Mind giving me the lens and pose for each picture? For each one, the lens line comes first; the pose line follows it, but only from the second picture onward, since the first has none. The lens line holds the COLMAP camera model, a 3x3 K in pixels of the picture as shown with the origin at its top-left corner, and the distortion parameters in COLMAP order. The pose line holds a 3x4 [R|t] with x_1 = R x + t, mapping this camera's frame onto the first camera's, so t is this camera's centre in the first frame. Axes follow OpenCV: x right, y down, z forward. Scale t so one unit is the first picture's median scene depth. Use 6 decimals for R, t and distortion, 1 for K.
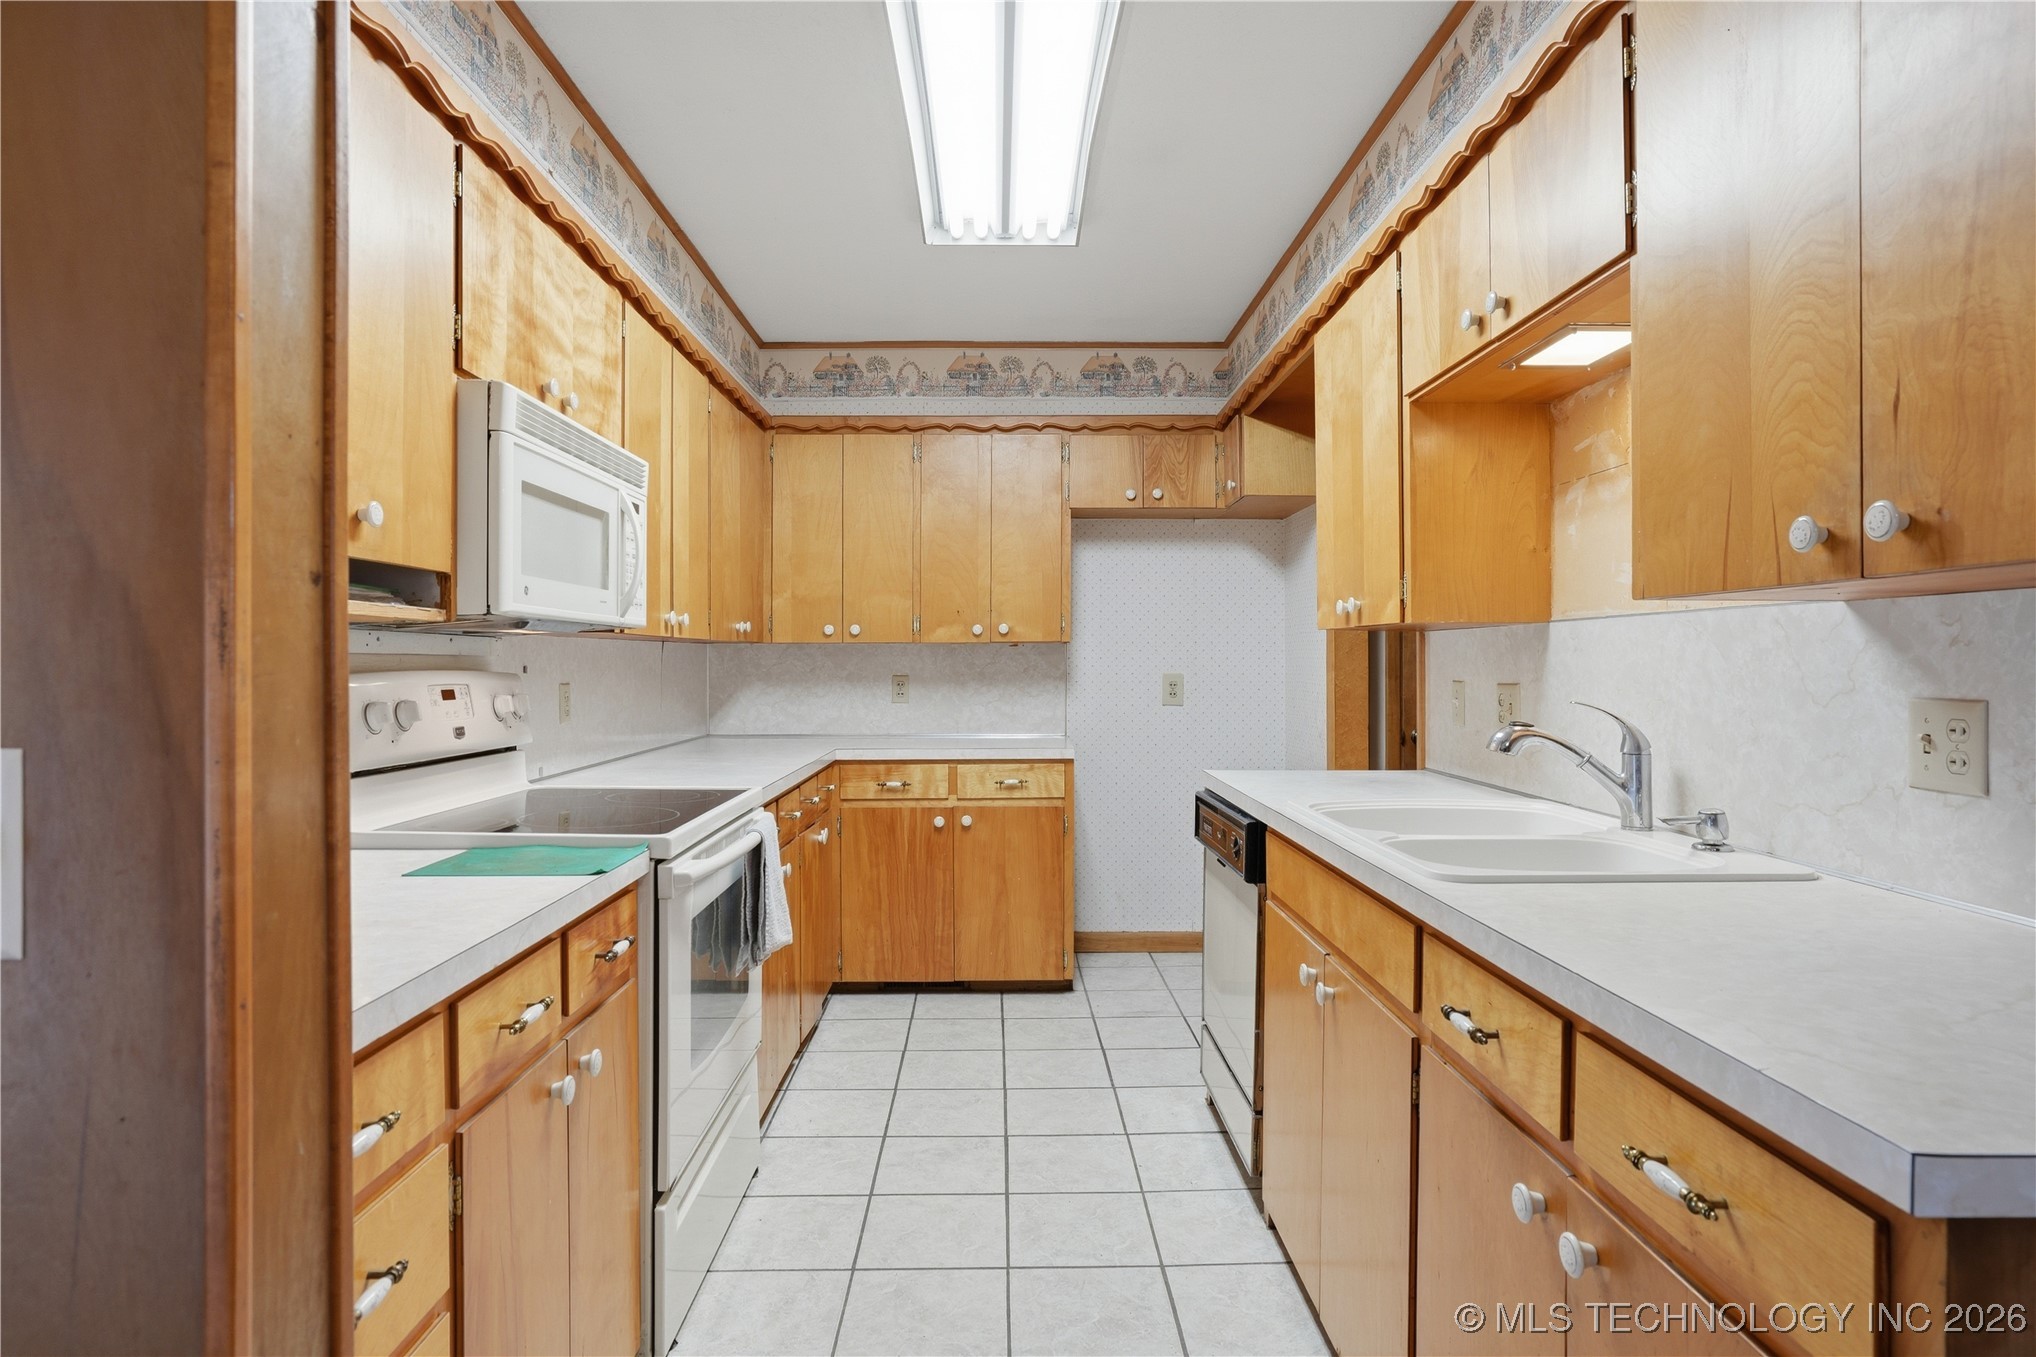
lens RADIAL K [[1106.0, 0, 1019.1], [0, 1106.0, 663.8], [0, 0, 1]] dist [0.003710, 0.000685]
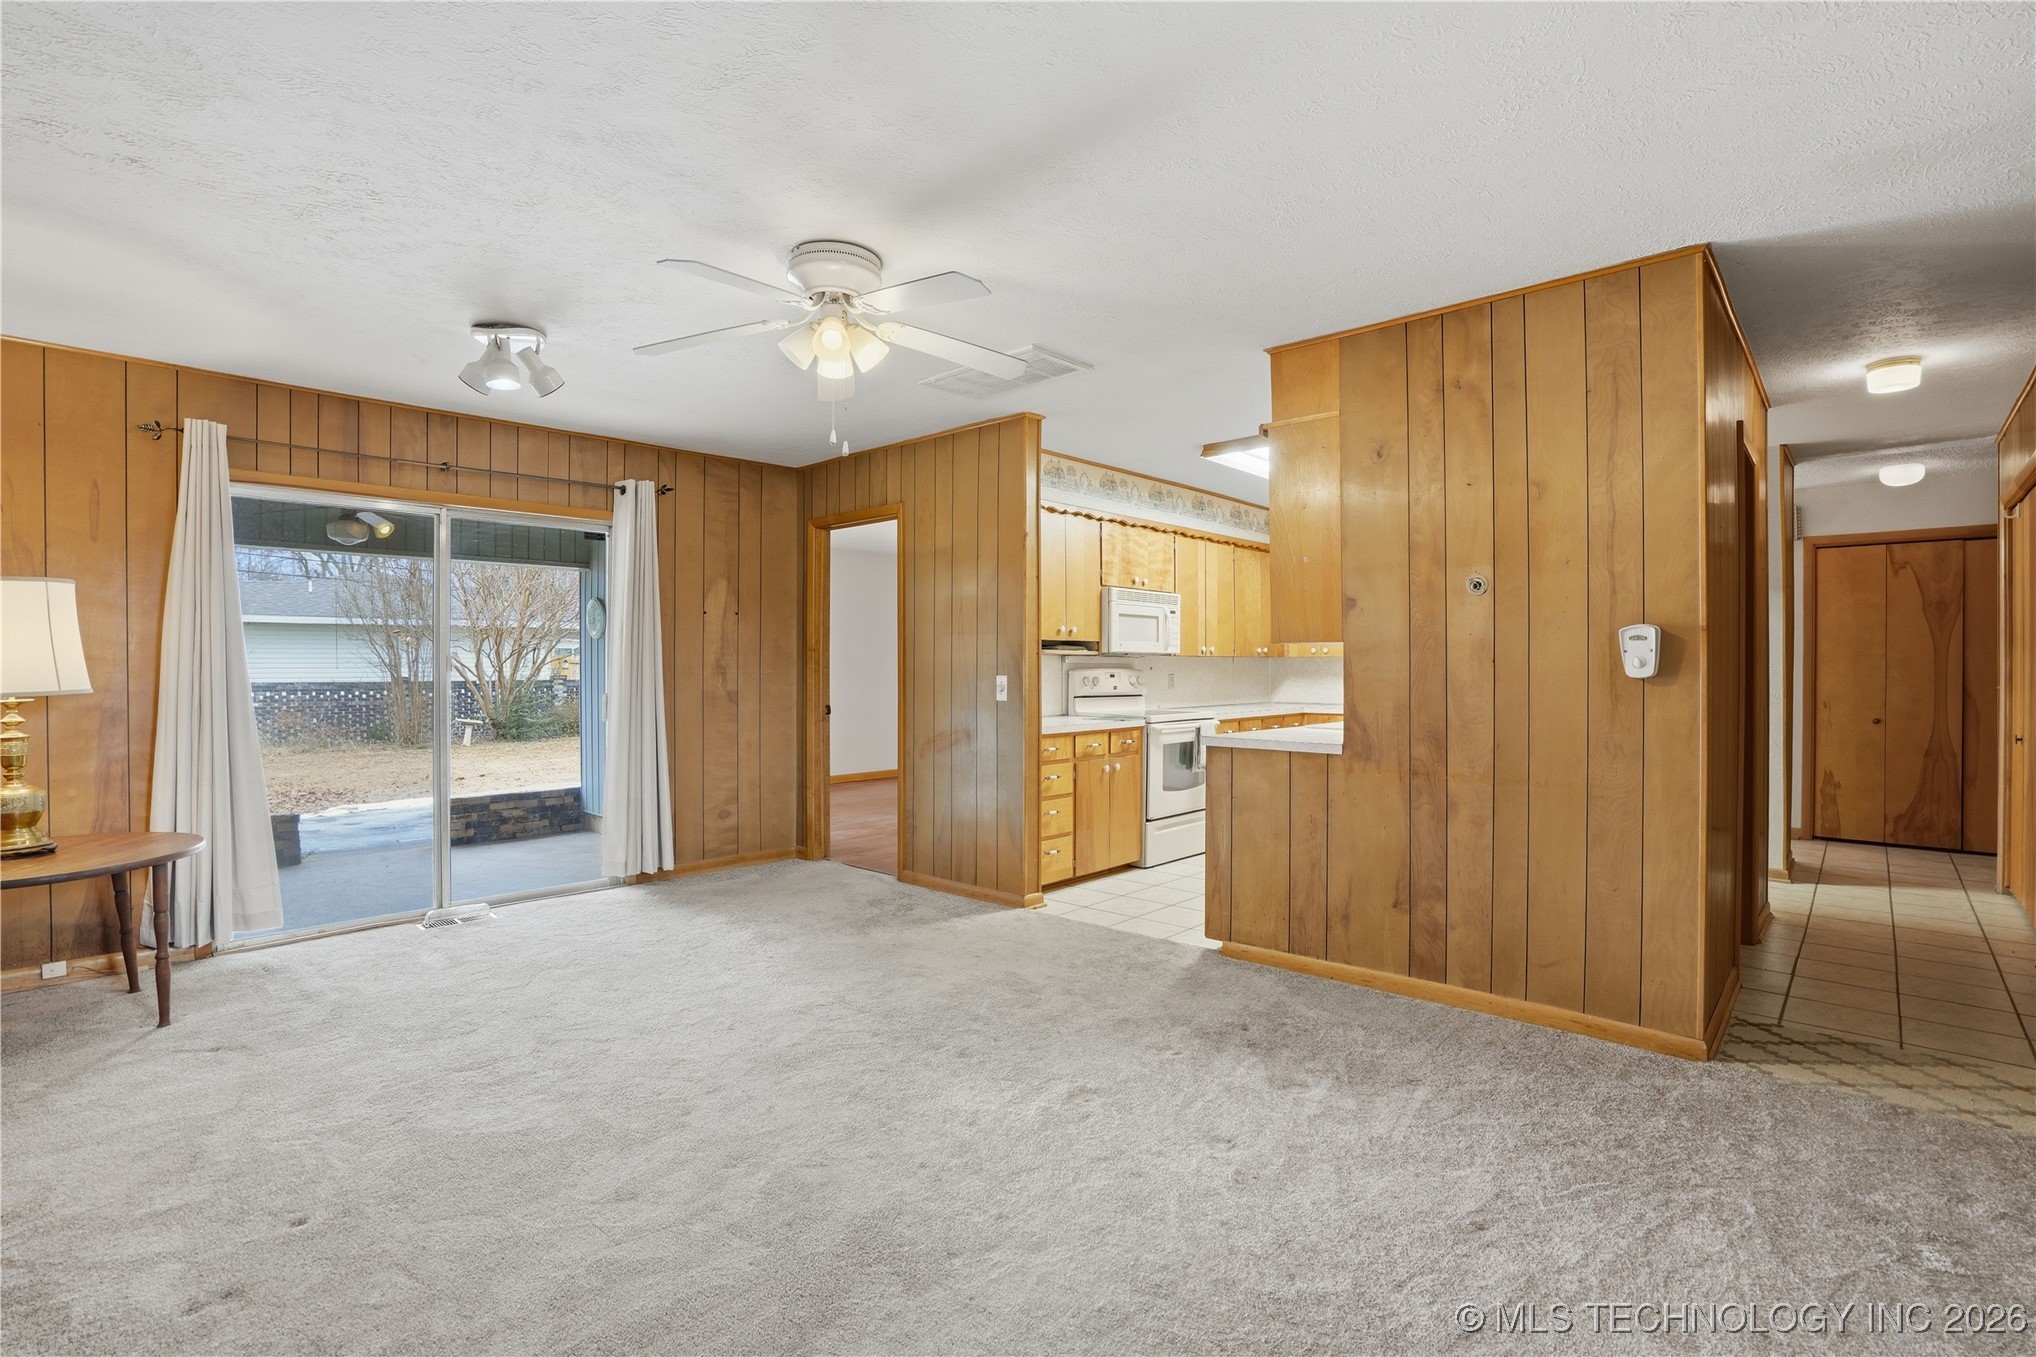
lens RADIAL K [[965.9, 0, 1023.8], [0, 965.9, 681.0], [0, 0, 1]] dist [-0.031240, 0.015514]
pose [[0.731414, 0.006015, -0.681907, 1.313513], [0.001147, 0.999949, 0.010051, 0.015097], [0.681932, -0.008134, 0.731370, -1.334627]]
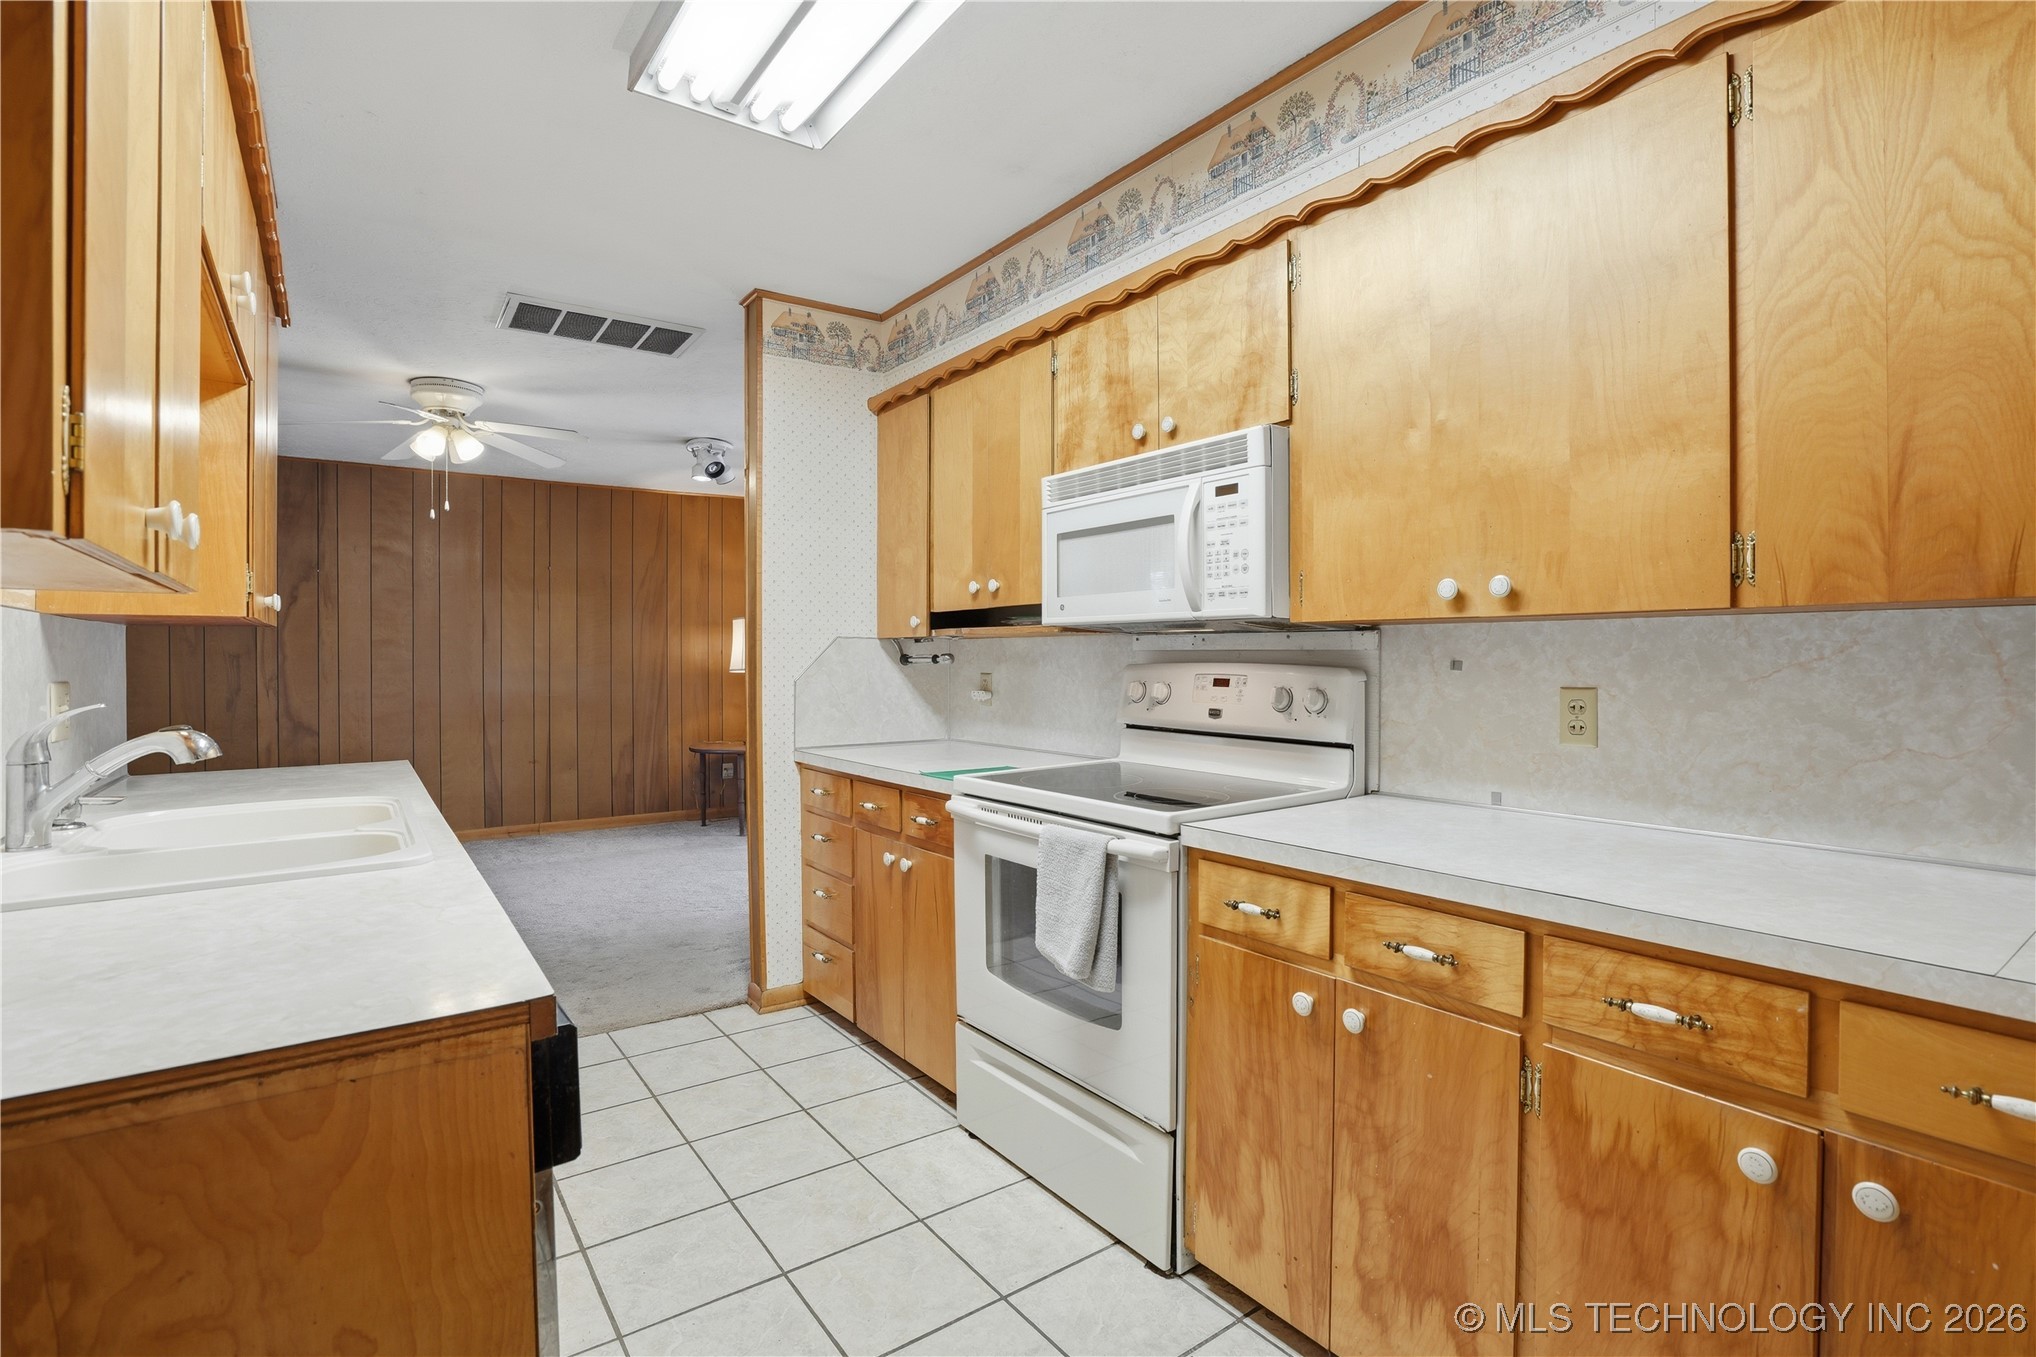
lens RADIAL K [[965.9, 0, 1024.6], [0, 965.9, 670.7], [0, 0, 1]] dist [-0.031240, 0.015514]
pose [[-0.814334, 0.005784, -0.580367, 0.320180], [-0.003318, 0.999888, 0.014620, -0.000622], [0.580387, 0.013831, -0.814224, 1.904442]]
